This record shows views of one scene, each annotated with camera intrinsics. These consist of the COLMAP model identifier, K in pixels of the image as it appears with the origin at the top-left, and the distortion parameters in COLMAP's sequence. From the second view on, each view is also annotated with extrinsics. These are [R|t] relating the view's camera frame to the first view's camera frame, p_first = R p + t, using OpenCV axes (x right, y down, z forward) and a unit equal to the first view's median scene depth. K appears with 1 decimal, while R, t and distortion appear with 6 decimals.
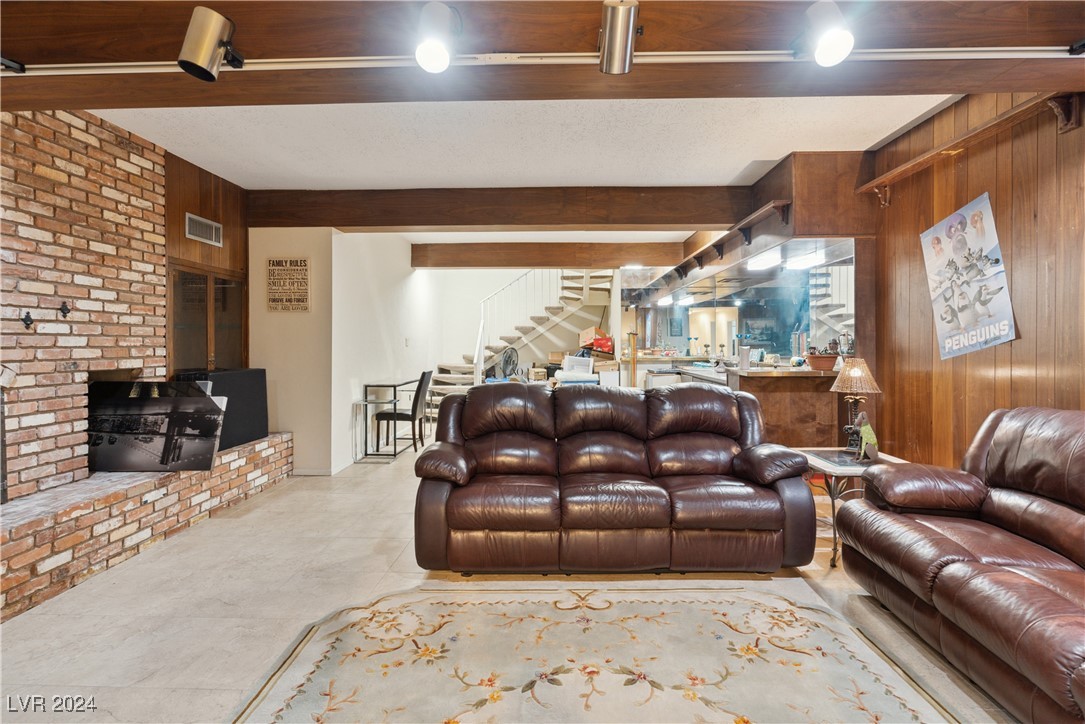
lens RADIAL K [[528.5, 0, 542.6], [0, 528.5, 359.0], [0, 0, 1]] dist [-0.000380, -0.000023]
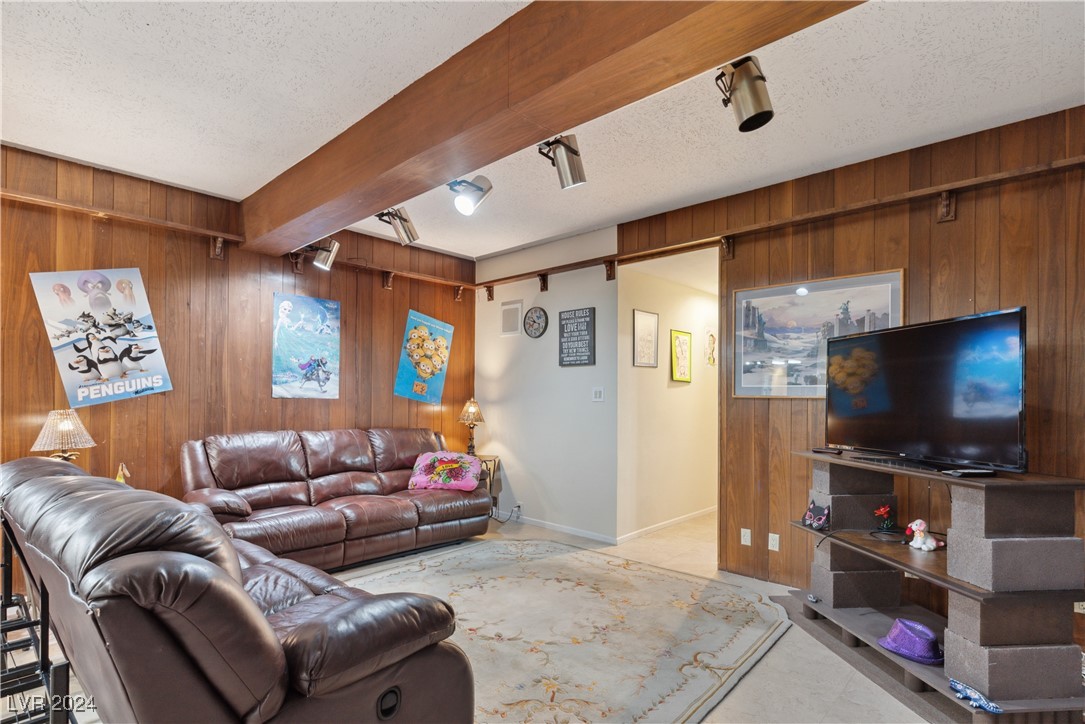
lens RADIAL K [[528.5, 0, 540.1], [0, 528.5, 382.1], [0, 0, 1]] dist [-0.000380, -0.000023]
pose [[-0.734170, 0.000766, 0.678965, -0.627817], [0.003170, 0.999992, 0.002300, -0.051545], [-0.678958, 0.003841, -0.734167, 1.204150]]
